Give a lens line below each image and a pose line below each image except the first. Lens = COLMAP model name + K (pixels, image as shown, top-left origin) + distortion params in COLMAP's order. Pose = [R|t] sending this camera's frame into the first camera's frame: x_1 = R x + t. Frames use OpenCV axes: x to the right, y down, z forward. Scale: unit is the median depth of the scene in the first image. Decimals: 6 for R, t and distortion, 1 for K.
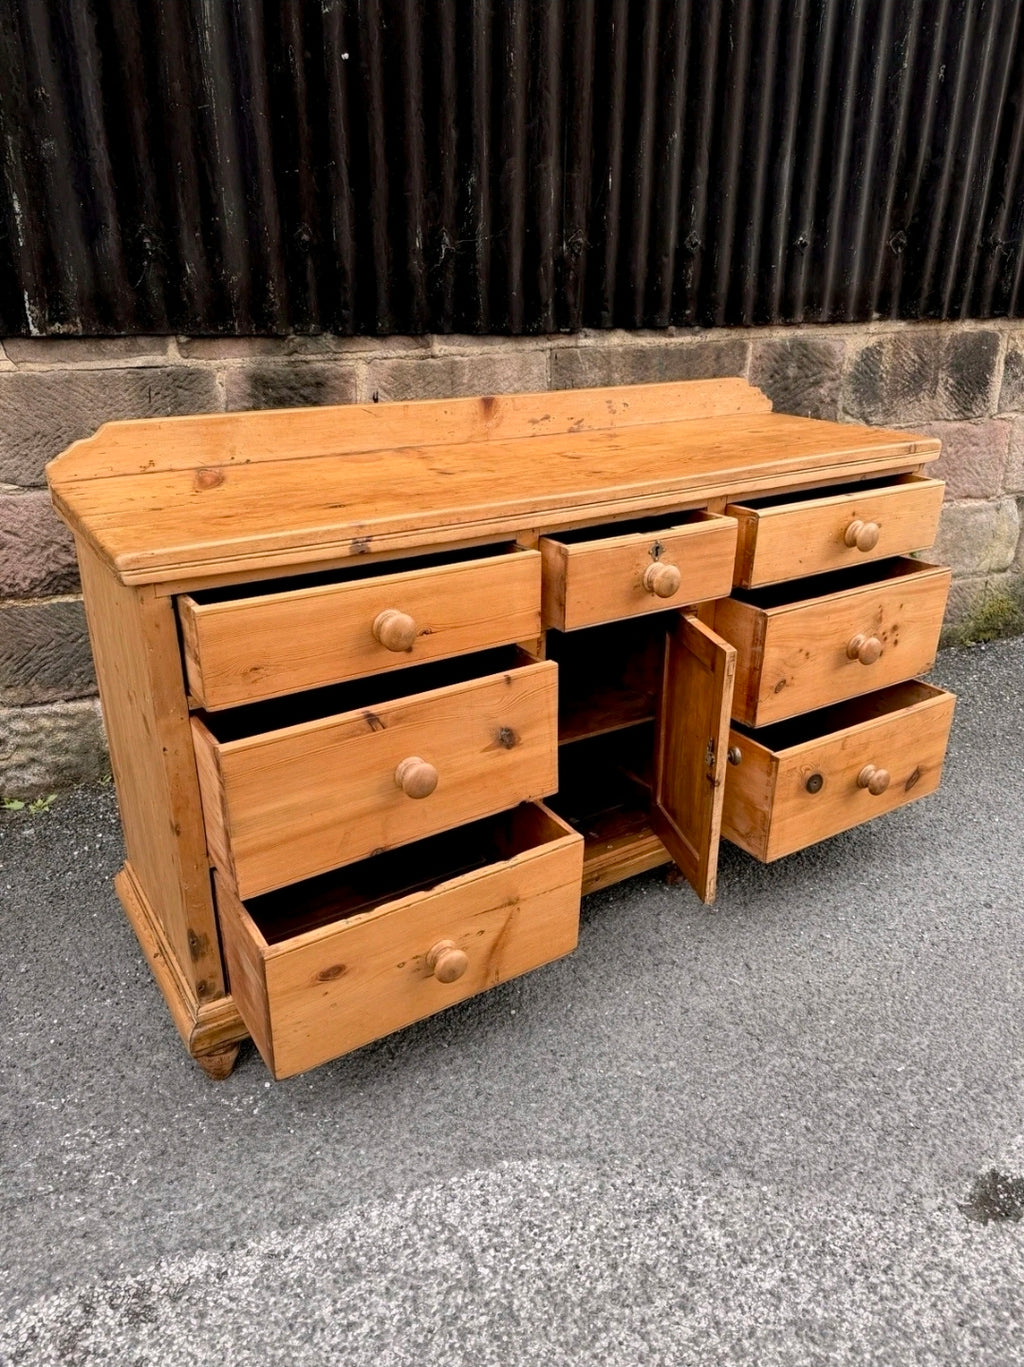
lens RADIAL K [[975.4, 0, 510.8], [0, 975.4, 689.0], [0, 0, 1]] dist [0.037379, -0.065629]
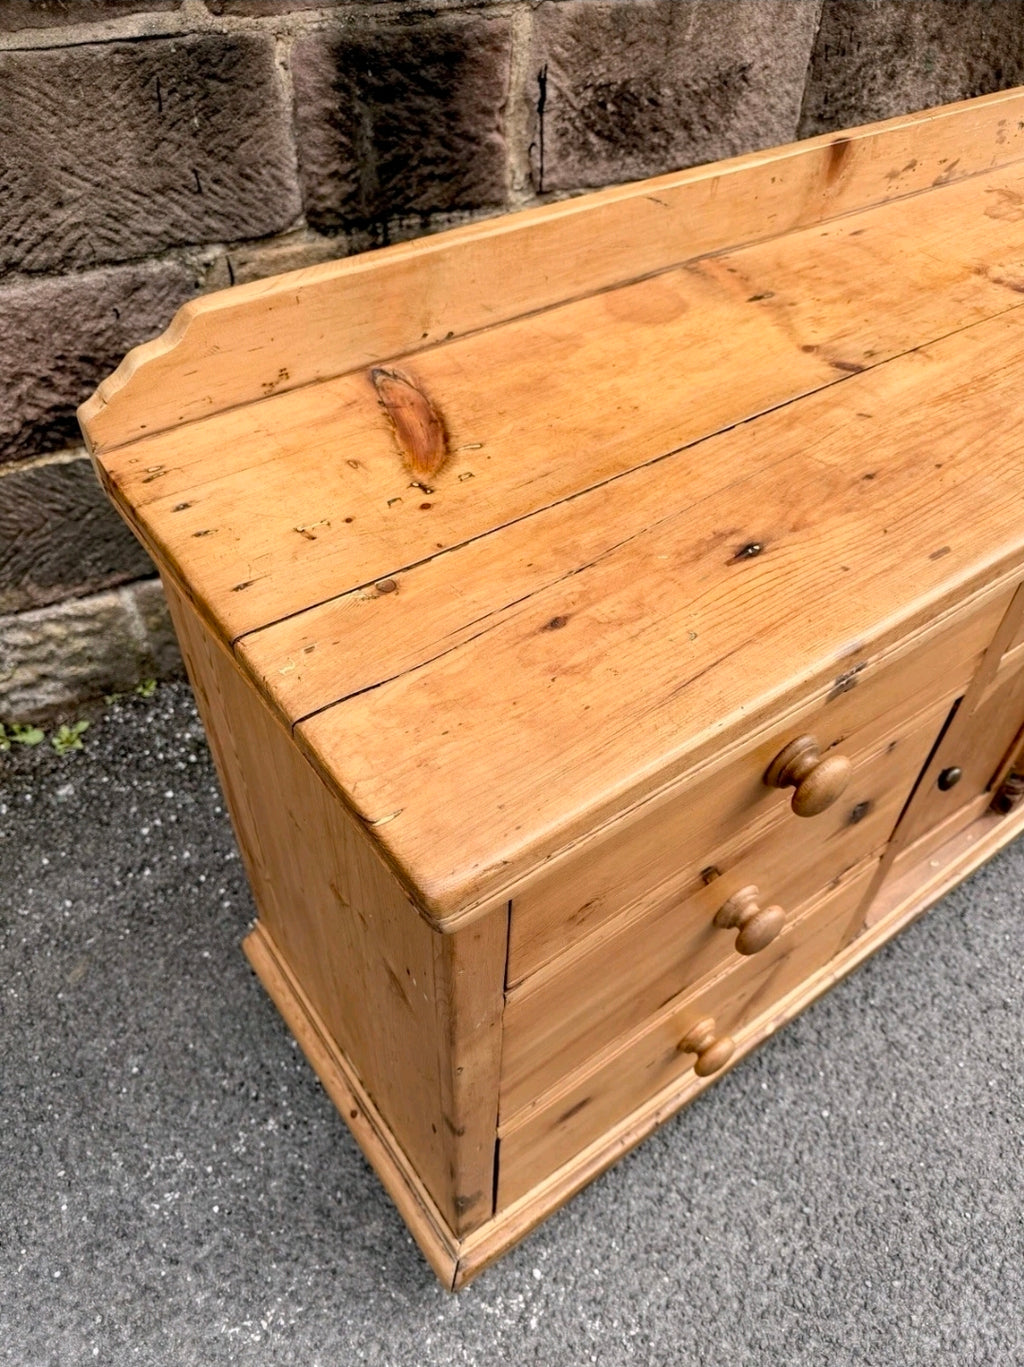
lens RADIAL K [[986.0, 0, 511.6], [0, 986.0, 692.7], [0, 0, 1]] dist [-0.011467, -0.005900]
pose [[0.997726, -0.031414, 0.059629, -0.224291], [0.005303, 0.918582, 0.395194, -0.216760], [-0.067189, -0.393979, 0.916660, 0.376633]]
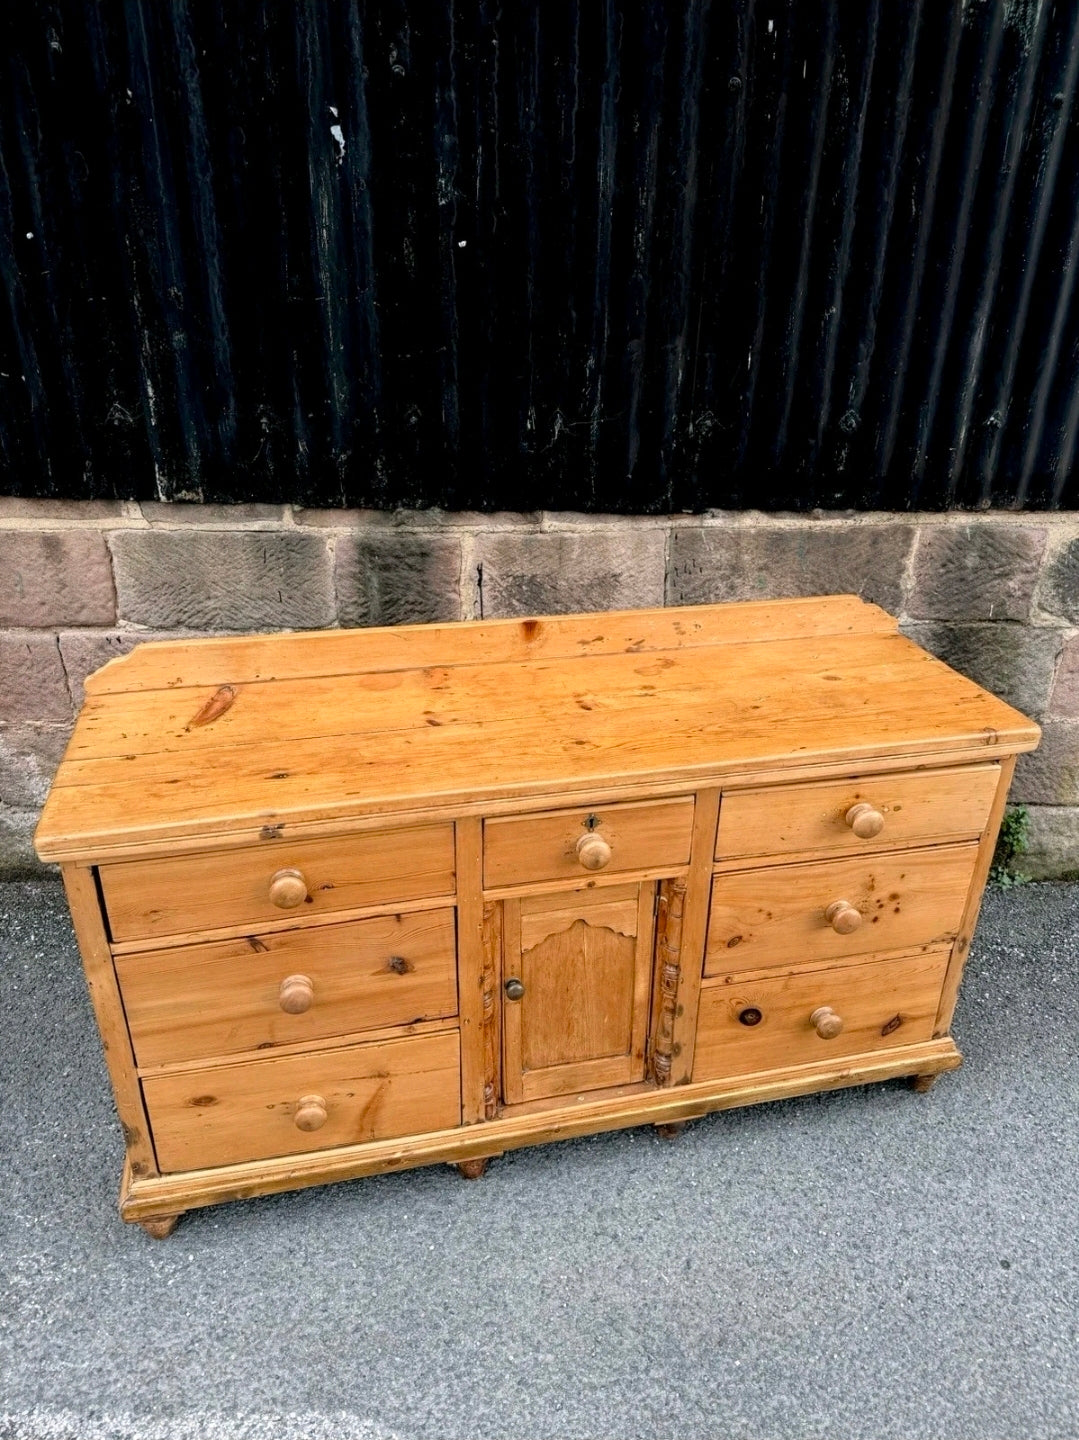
lens RADIAL K [[1020.1, 0, 539.9], [0, 1020.1, 727.4], [0, 0, 1]] dist [0.056234, -0.062235]
pose [[0.943054, 0.158597, -0.292399, 0.279793], [-0.141615, 0.986804, 0.078501, -0.253849], [0.300990, -0.032623, 0.953069, 0.018075]]
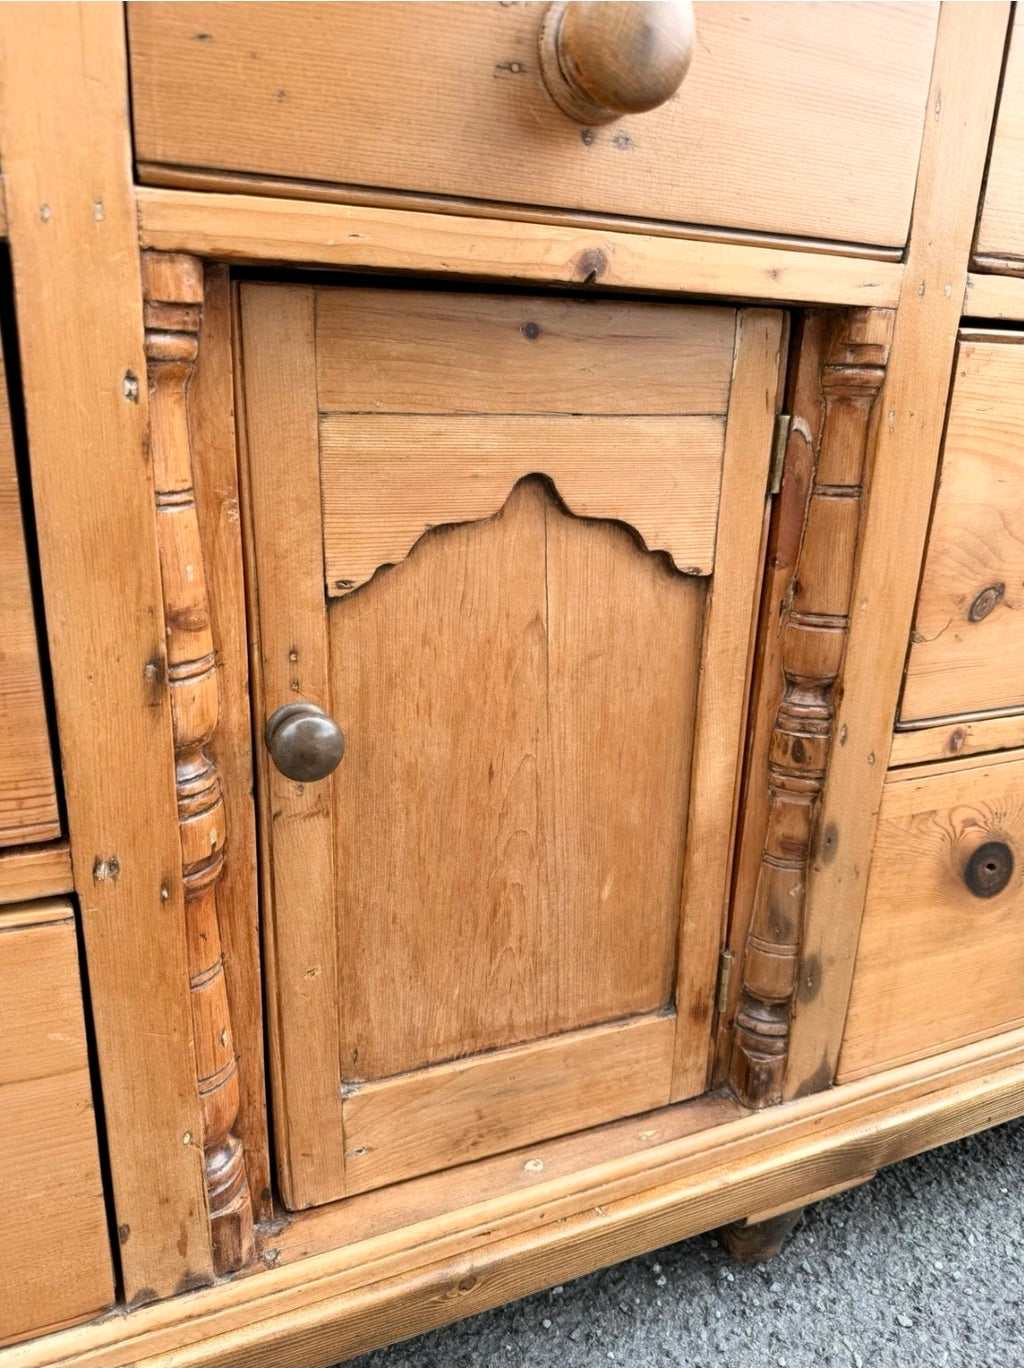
lens RADIAL K [[991.1, 0, 508.6], [0, 991.1, 698.8], [0, 0, 1]] dist [-0.002126, -0.021780]
pose [[0.985306, 0.087525, -0.146669, 0.117390], [-0.099605, 0.992032, -0.077140, 0.039158], [0.138749, 0.090616, 0.986173, 0.619381]]
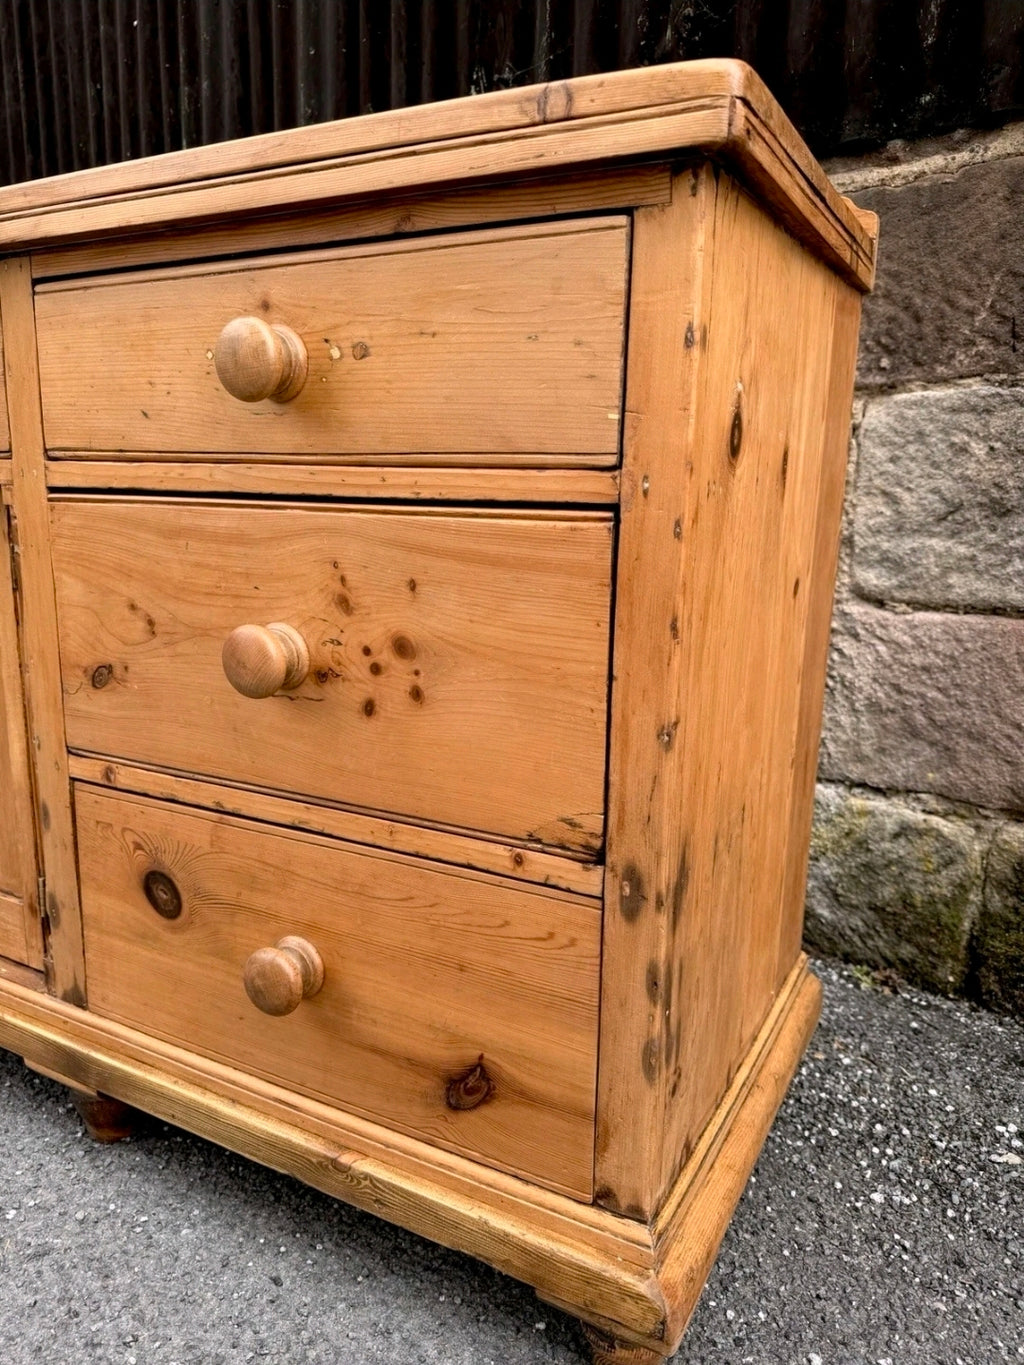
lens RADIAL K [[979.1, 0, 512.0], [0, 979.1, 682.5], [0, 0, 1]] dist [0.062306, -0.161681]
pose [[0.482845, 0.196236, -0.853435, 0.629179], [-0.357008, 0.934014, 0.012781, -0.085120], [0.799629, 0.298512, 0.521042, 0.838122]]
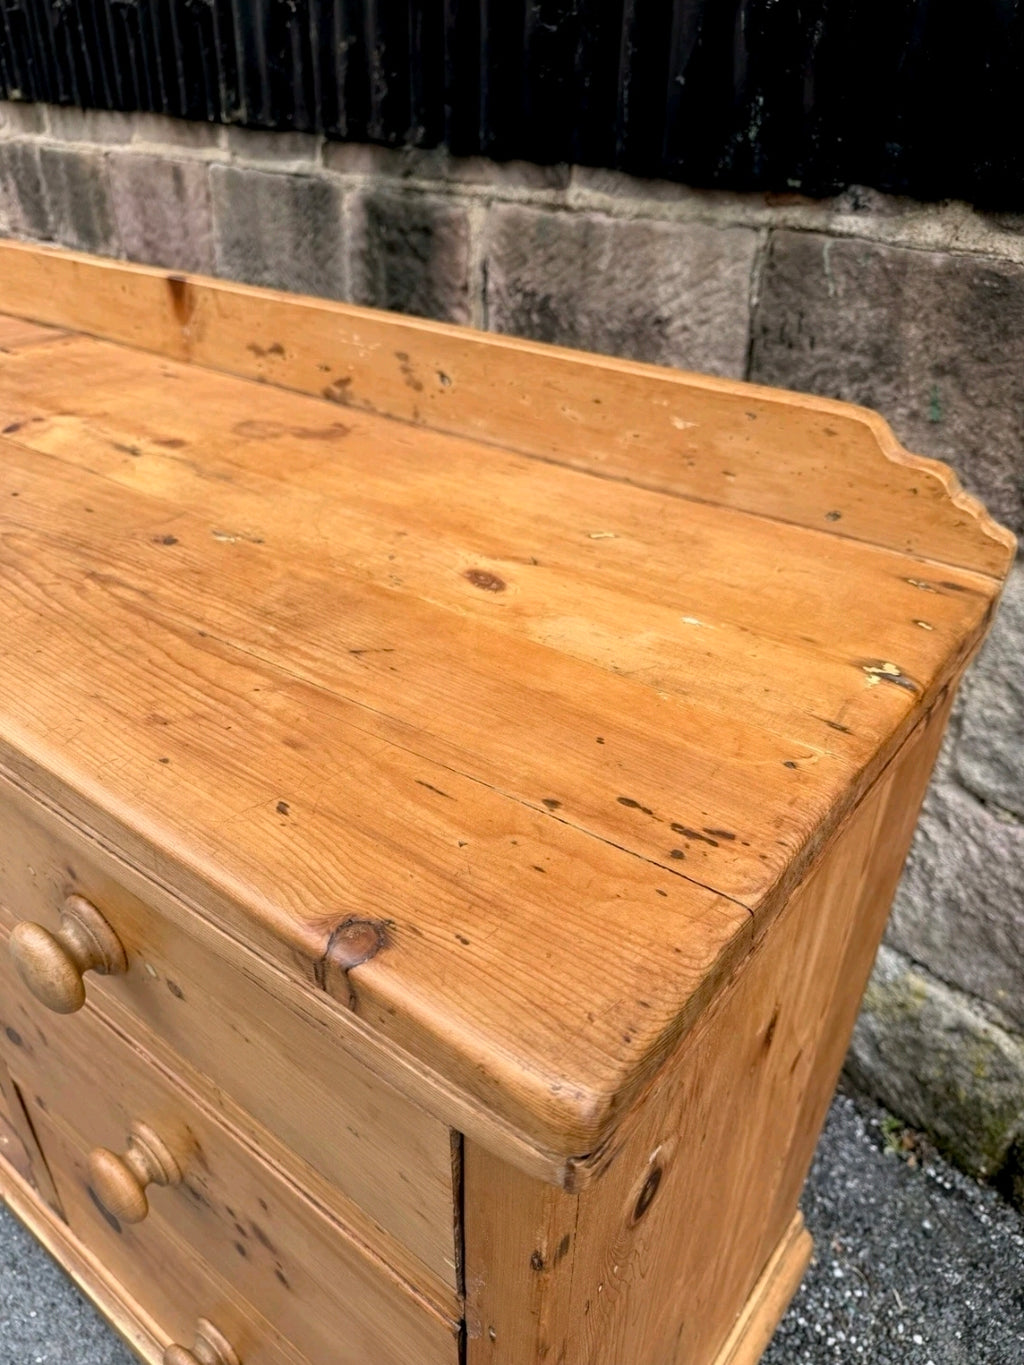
lens RADIAL K [[1002.9, 0, 510.6], [0, 1002.9, 685.9], [0, 0, 1]] dist [-0.027124, -0.001816]
pose [[0.333571, 0.496918, -0.801126, 0.503375], [-0.385198, 0.847466, 0.365273, -0.344907], [0.860438, 0.186748, 0.474101, 0.871142]]
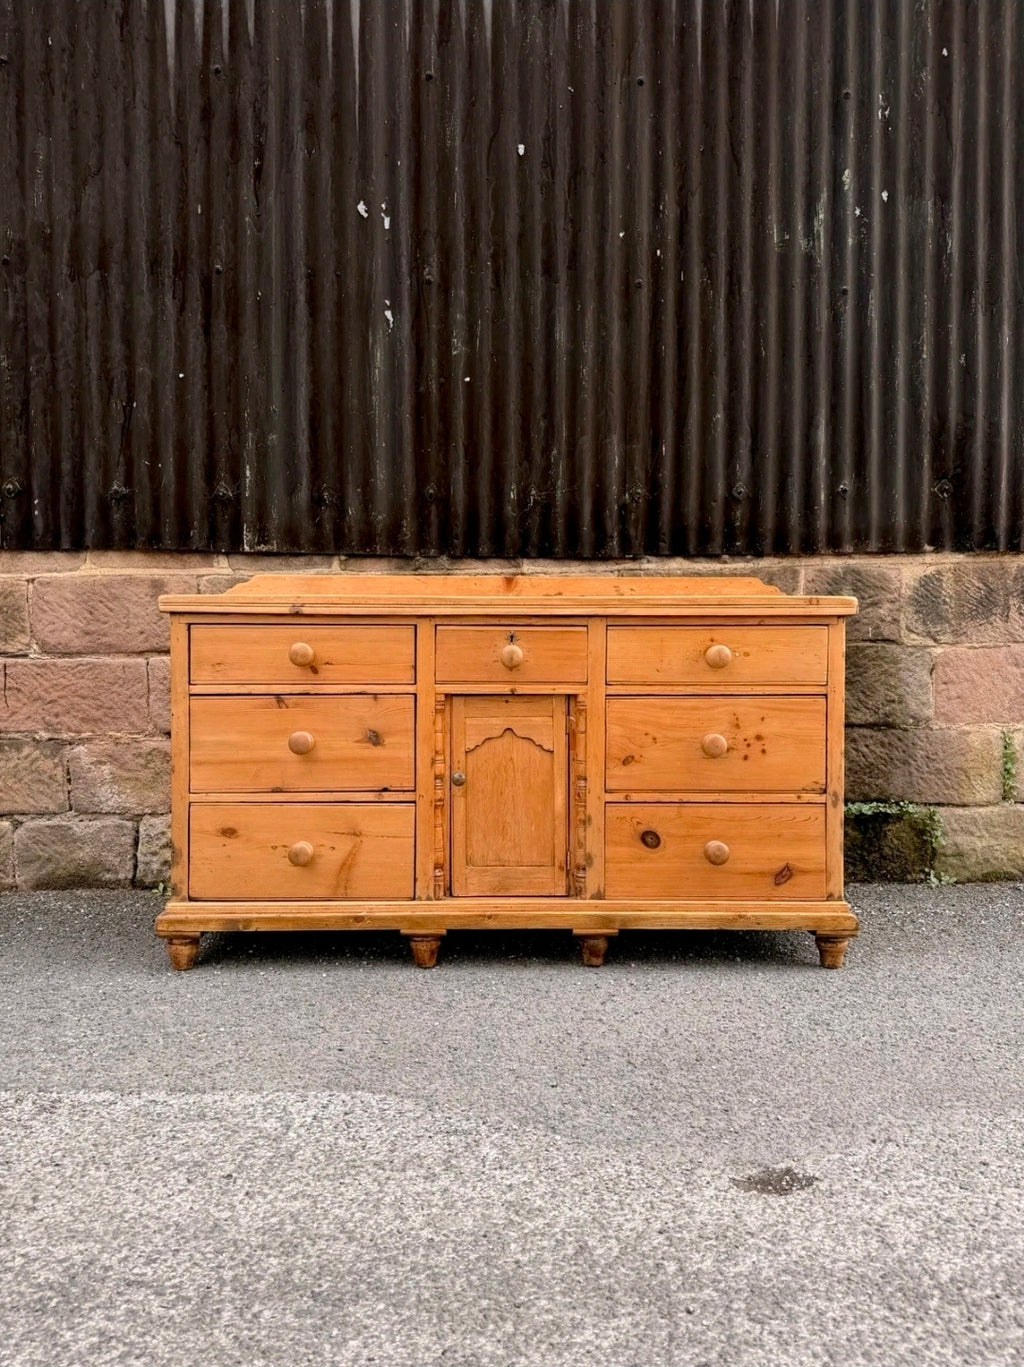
lens RADIAL K [[956.6, 0, 506.9], [0, 956.6, 690.5], [0, 0, 1]] dist [0.140901, -0.260108]
pose [[0.941547, 0.007266, -0.336804, 0.381136], [-0.130653, 0.929392, -0.345196, 0.289733], [0.310515, 0.369022, 0.876015, -0.096616]]
